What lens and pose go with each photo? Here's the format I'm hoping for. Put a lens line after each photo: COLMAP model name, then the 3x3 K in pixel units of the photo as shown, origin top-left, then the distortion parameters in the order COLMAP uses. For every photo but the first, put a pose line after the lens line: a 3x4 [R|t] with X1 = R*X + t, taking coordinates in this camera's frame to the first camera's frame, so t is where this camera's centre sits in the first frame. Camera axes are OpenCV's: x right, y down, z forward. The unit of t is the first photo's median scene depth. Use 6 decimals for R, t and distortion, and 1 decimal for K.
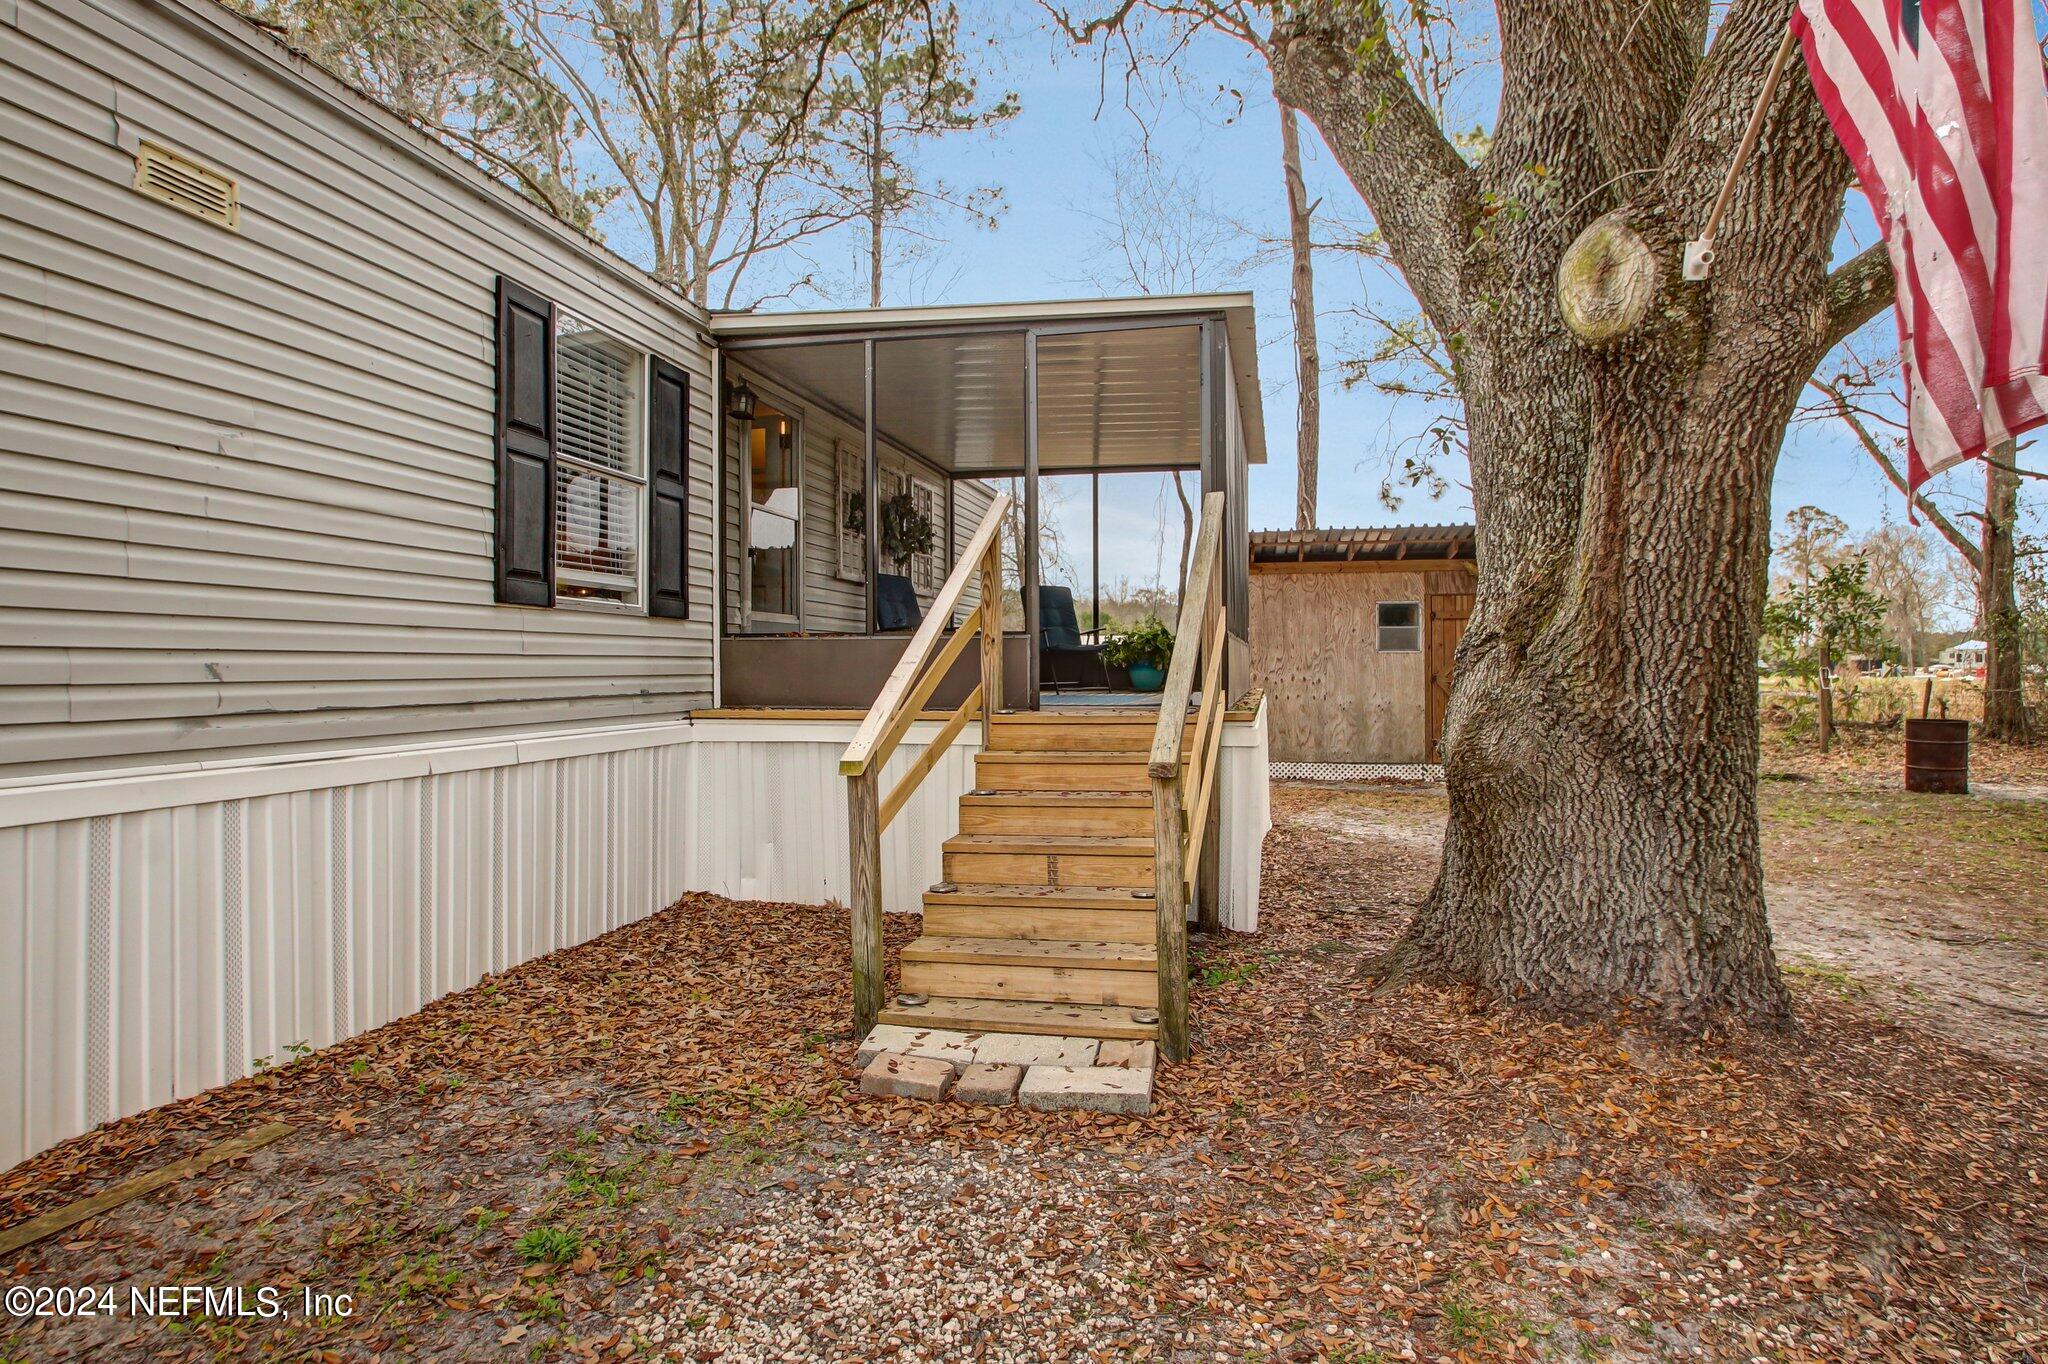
lens RADIAL K [[1137.1, 0, 1089.8], [0, 1137.1, 675.5], [0, 0, 1]] dist [0.042273, -0.000031]
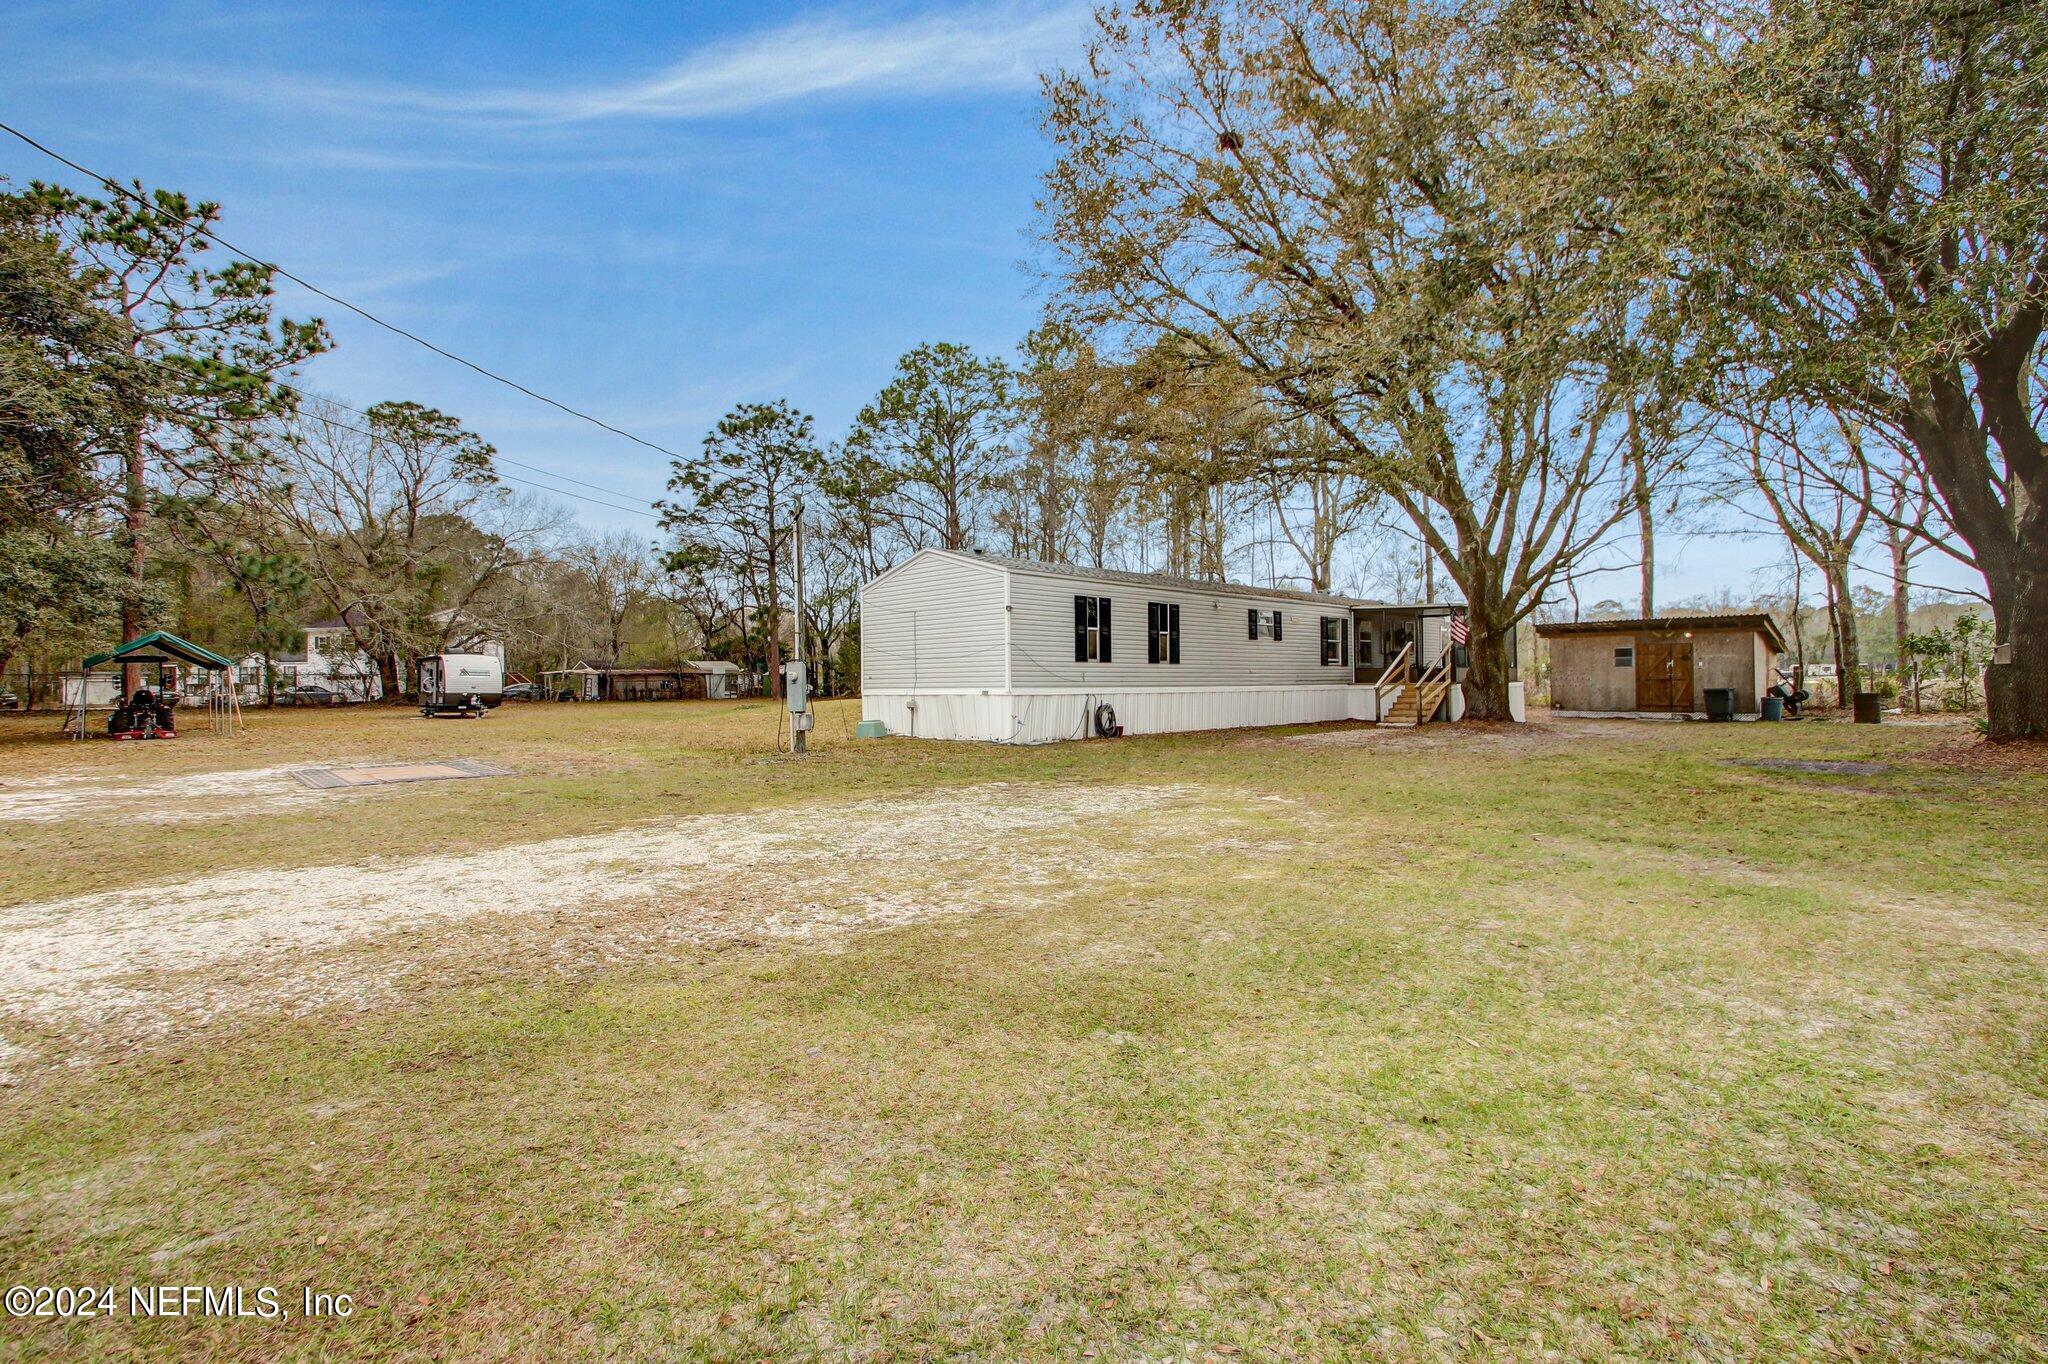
lens RADIAL K [[962.6, 0, 1010.7], [0, 962.6, 675.1], [0, 0, 1]] dist [0.009149, -0.011338]
pose [[0.803616, -0.008401, -0.595089, 1.105008], [0.002224, 0.999936, -0.011113, 0.041538], [0.595144, 0.007608, 0.803583, -3.709404]]
